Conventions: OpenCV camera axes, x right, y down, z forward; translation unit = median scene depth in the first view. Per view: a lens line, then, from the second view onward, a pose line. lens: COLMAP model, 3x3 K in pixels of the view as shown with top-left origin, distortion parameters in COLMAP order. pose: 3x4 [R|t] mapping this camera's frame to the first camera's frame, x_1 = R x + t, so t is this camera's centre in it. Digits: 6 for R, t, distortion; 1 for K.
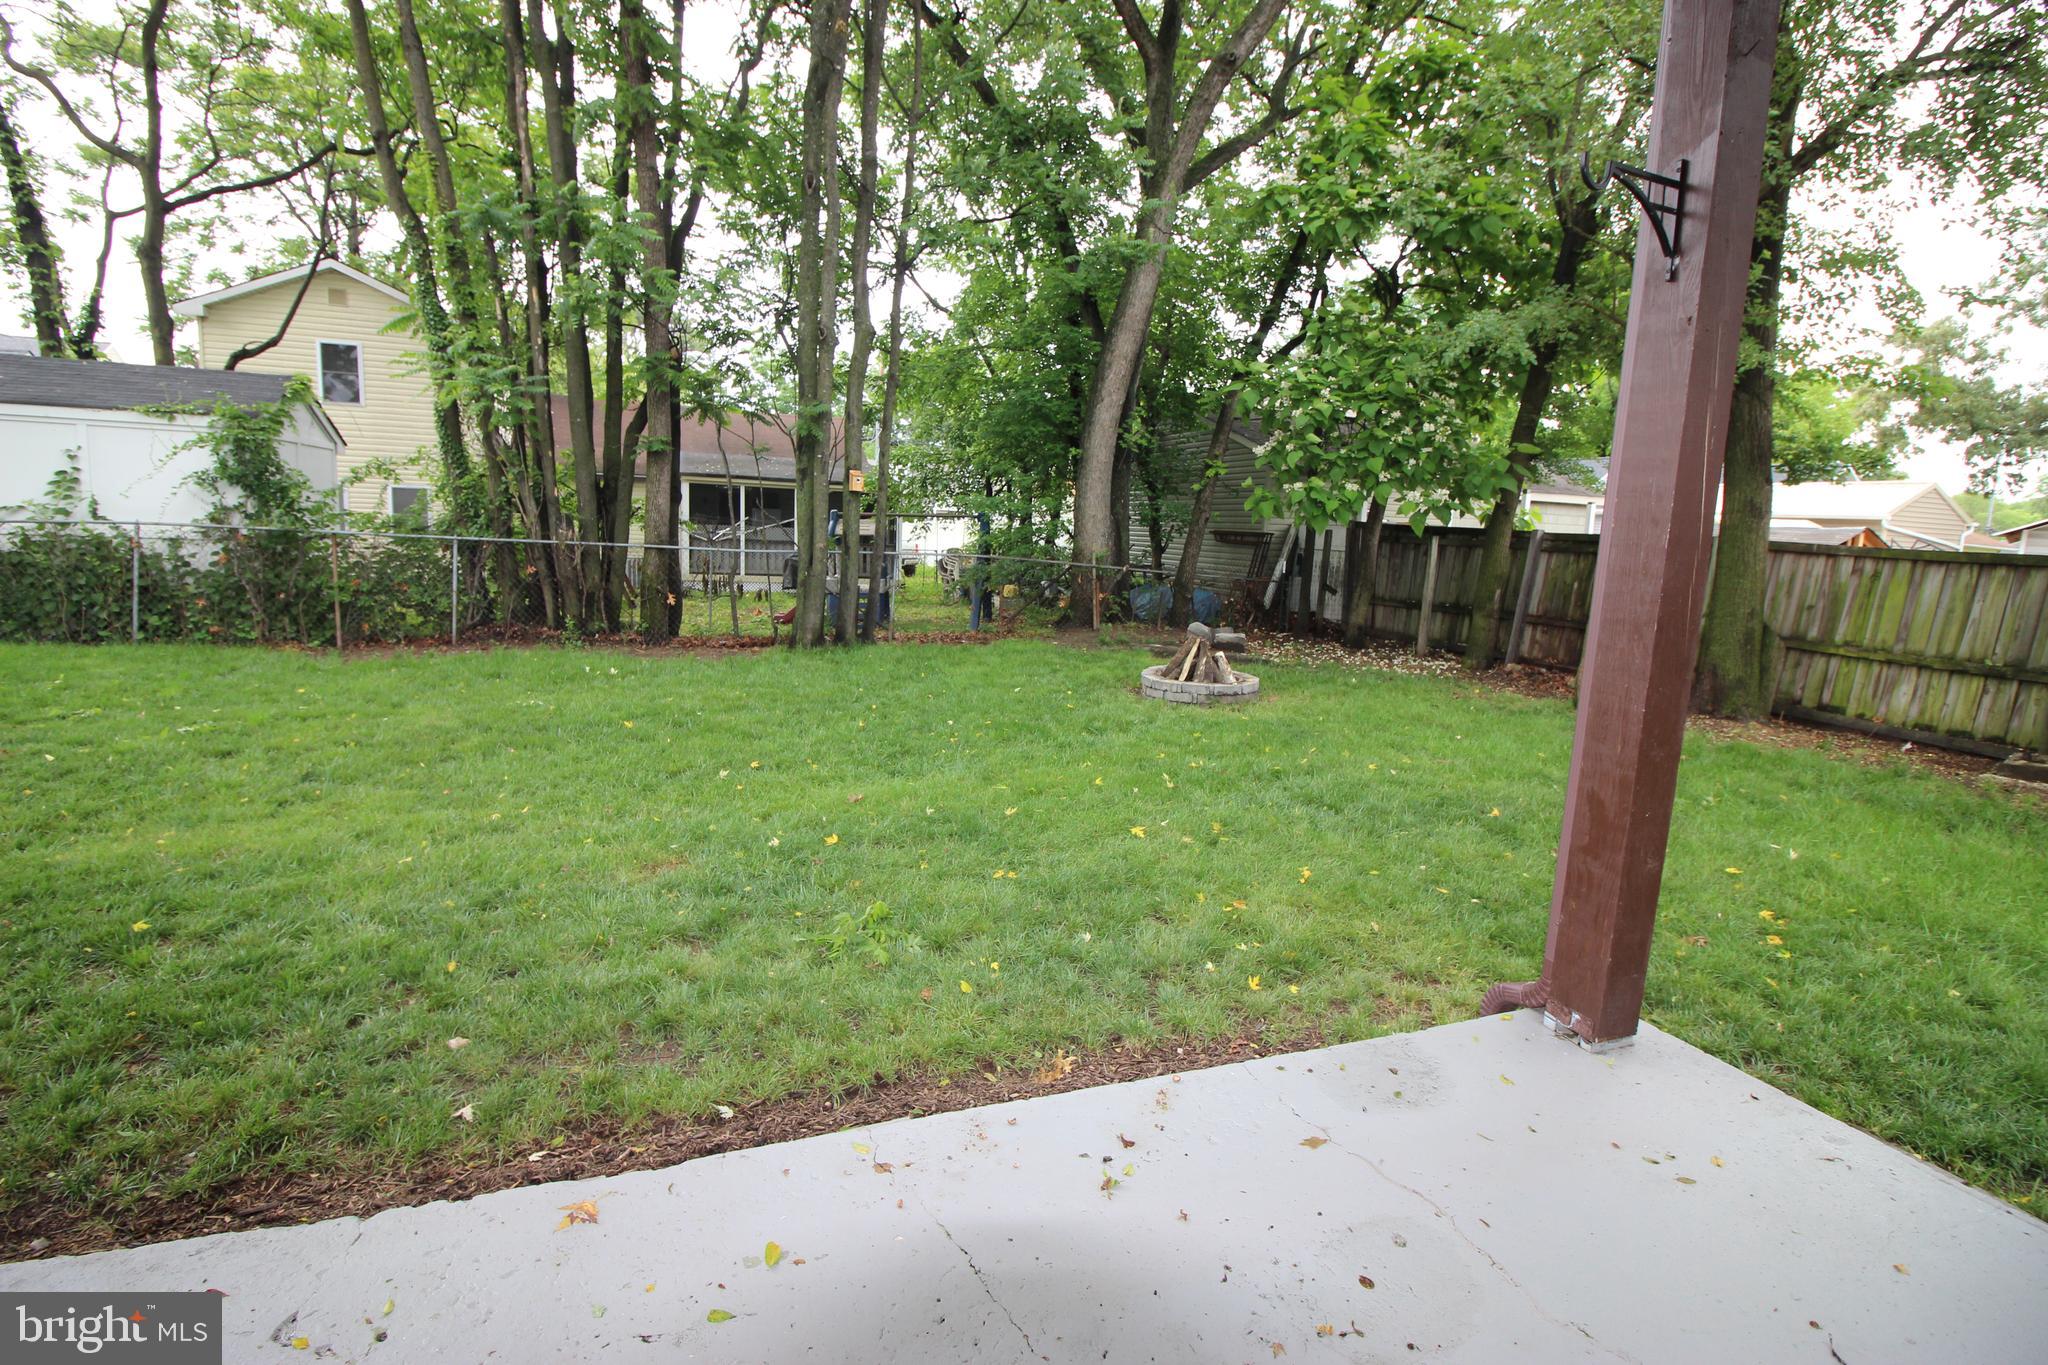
lens RADIAL K [[949.8, 0, 1021.2], [0, 949.8, 669.8], [0, 0, 1]] dist [-0.004171, -0.010262]
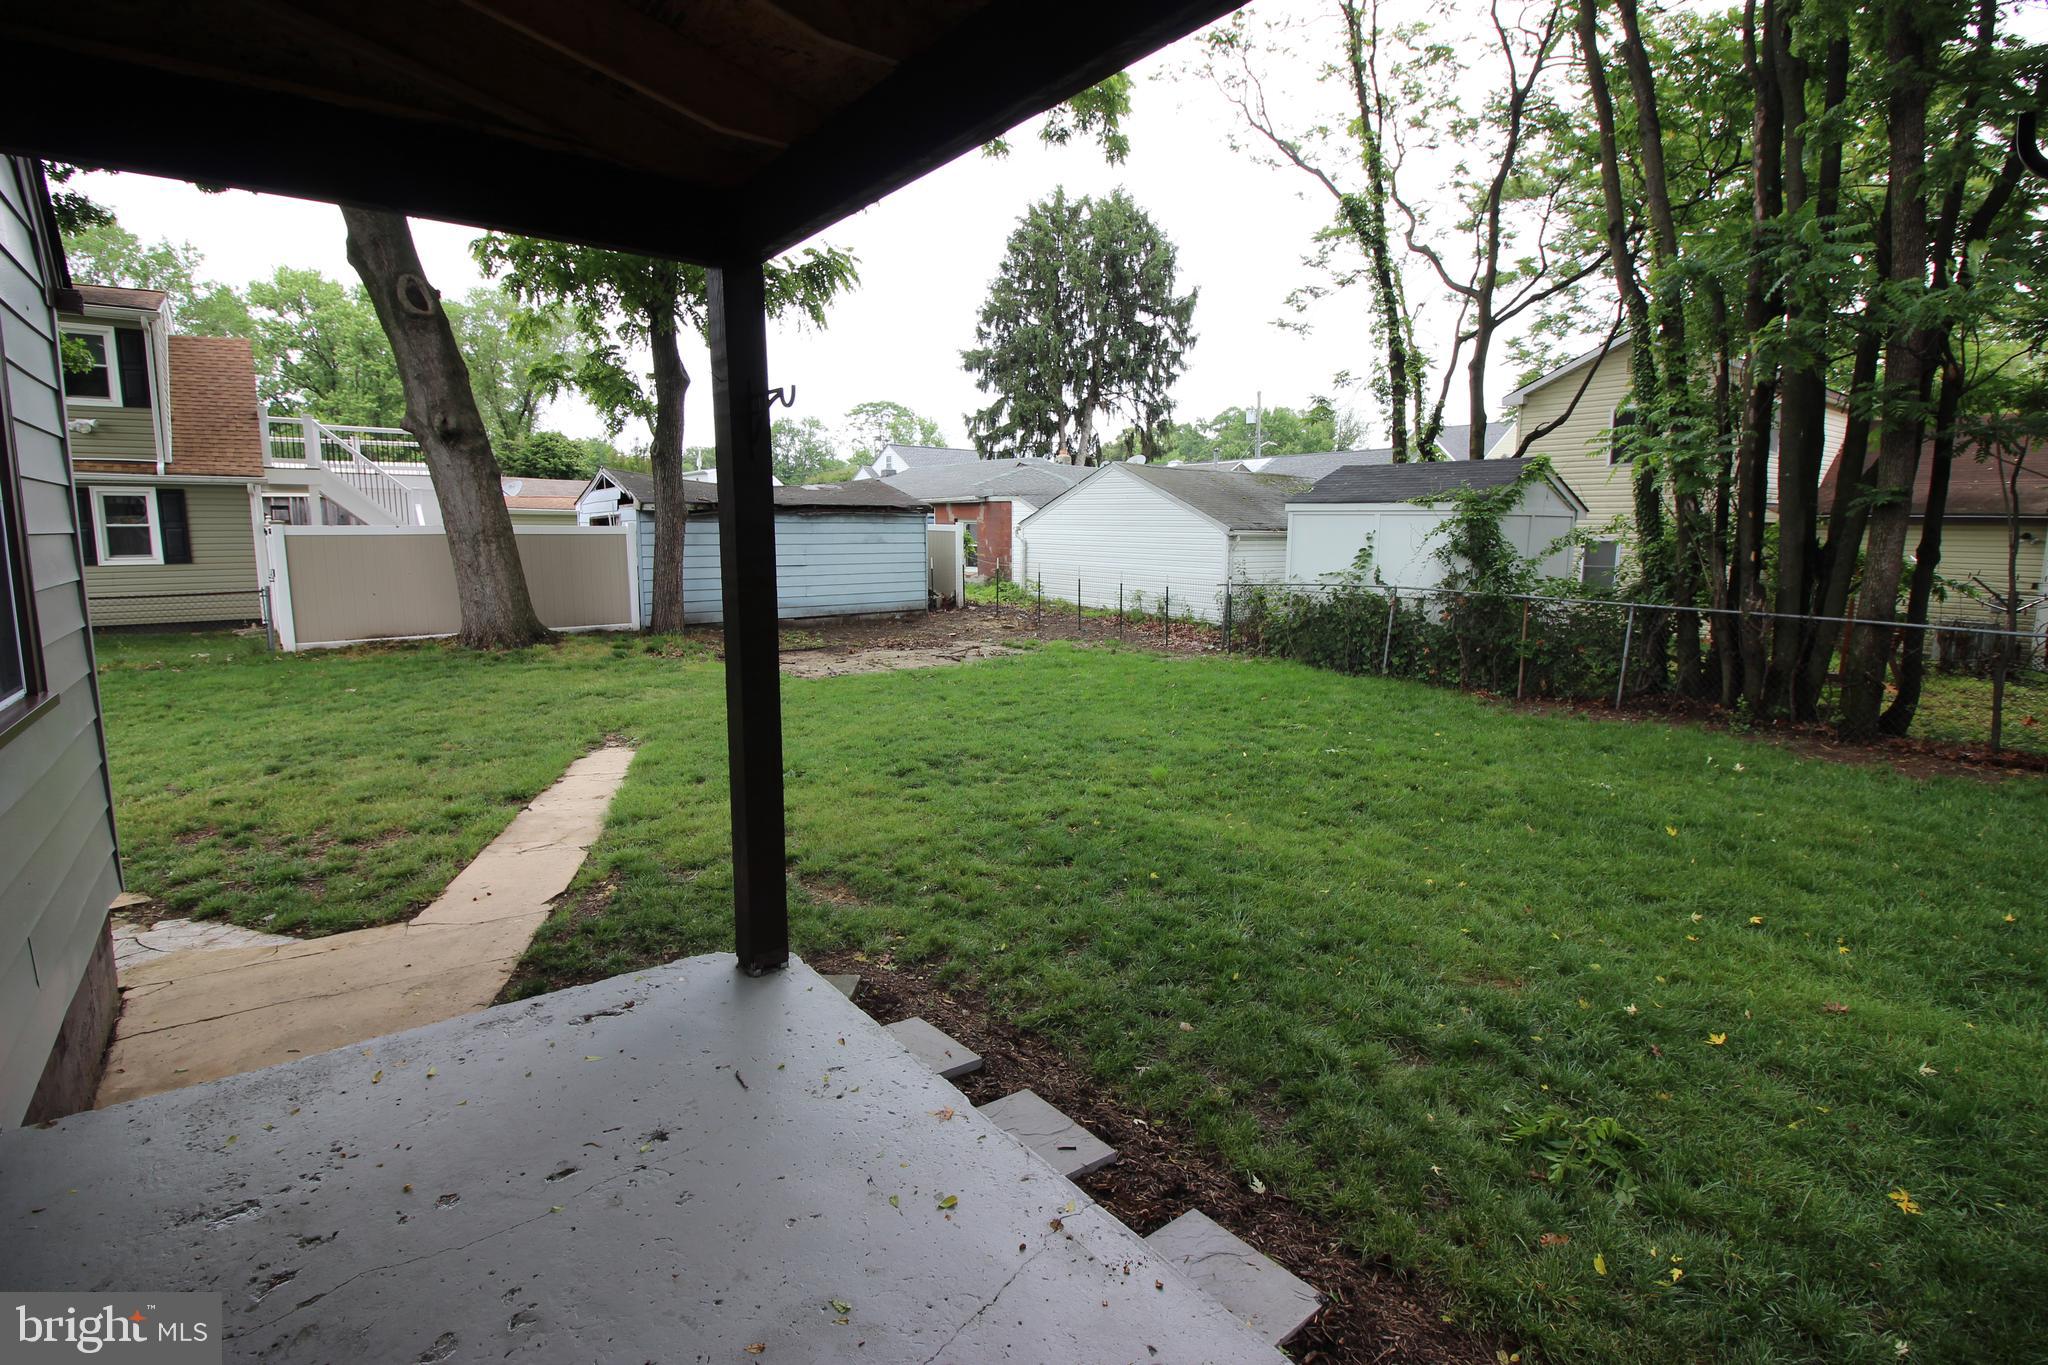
lens RADIAL K [[949.8, 0, 1019.4], [0, 949.8, 667.6], [0, 0, 1]] dist [-0.004171, -0.010262]
pose [[0.304332, 0.094455, -0.947872, 0.179033], [-0.130630, 0.989809, 0.056692, -0.050780], [0.943567, 0.106568, 0.313569, 0.089277]]
